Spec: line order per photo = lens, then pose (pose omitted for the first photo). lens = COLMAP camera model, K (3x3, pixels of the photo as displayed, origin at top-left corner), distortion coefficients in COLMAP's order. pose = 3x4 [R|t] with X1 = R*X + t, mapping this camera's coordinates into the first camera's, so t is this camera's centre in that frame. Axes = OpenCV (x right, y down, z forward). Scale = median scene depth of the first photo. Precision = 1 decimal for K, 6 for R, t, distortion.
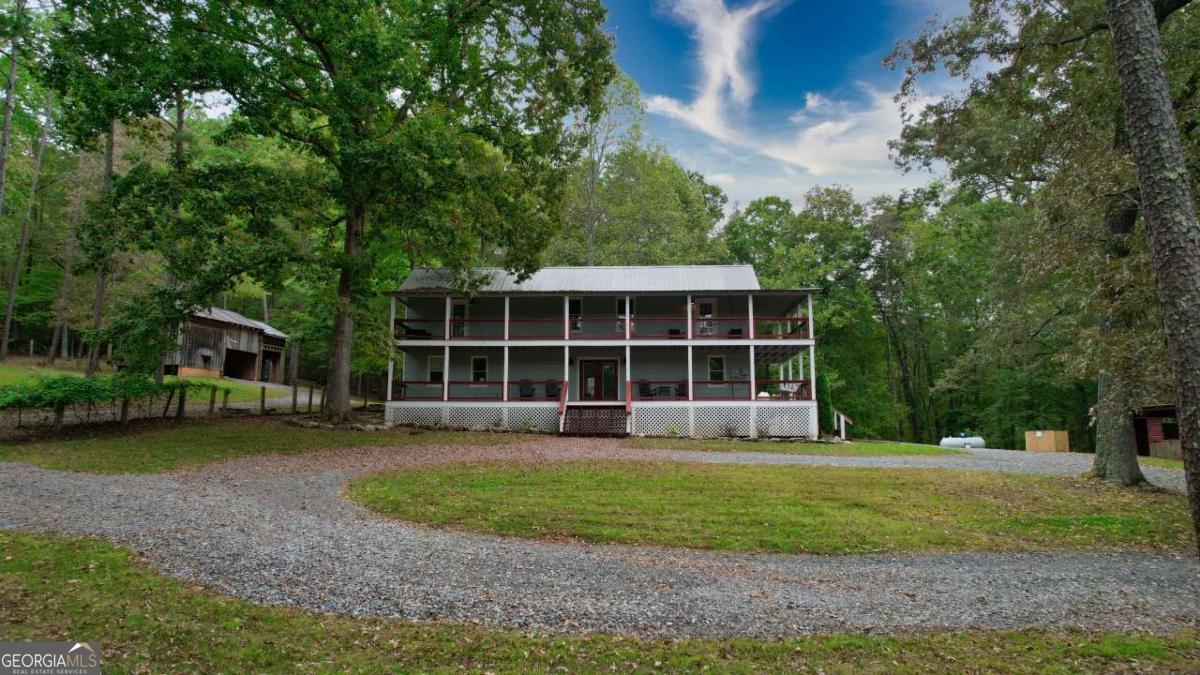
lens RADIAL K [[774.8, 0, 600.0], [0, 774.8, 337.5], [0, 0, 1]] dist [0.020016, 0.000001]
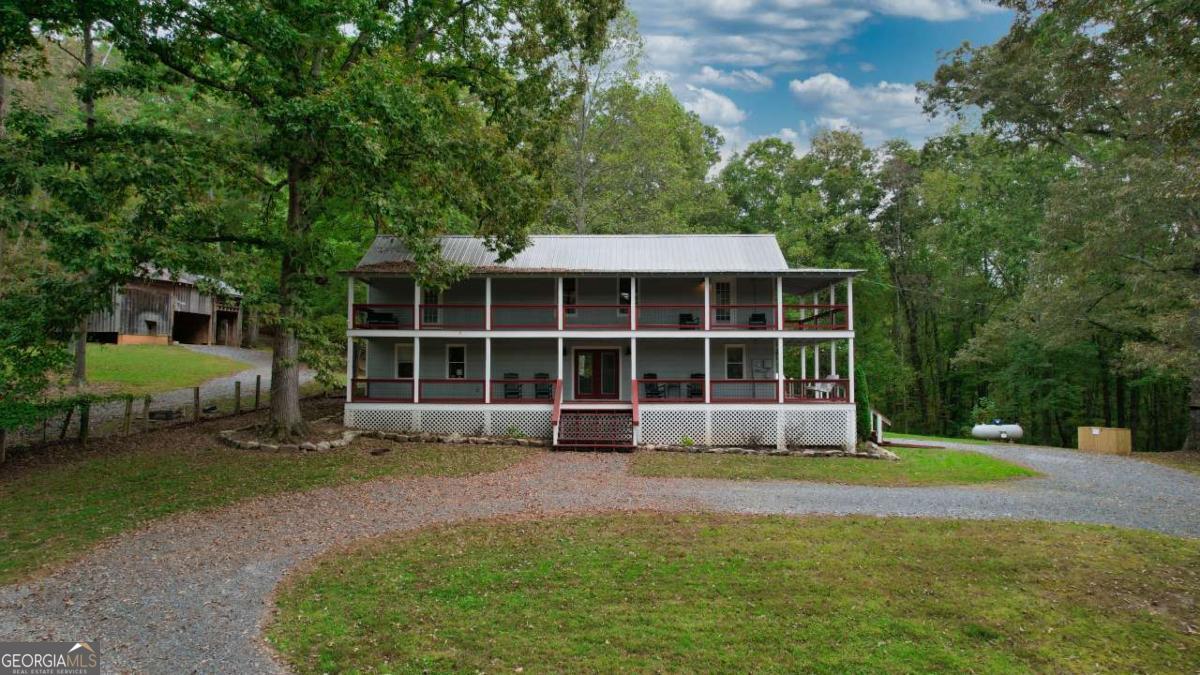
lens RADIAL K [[770.1, 0, 600.0], [0, 770.1, 337.5], [0, 0, 1]] dist [-0.003791, 0.033405]
pose [[0.999615, -0.000669, 0.027748, -0.022989], [-0.001819, 0.995981, 0.089543, -0.063558], [-0.027696, -0.089559, 0.995596, 0.167917]]
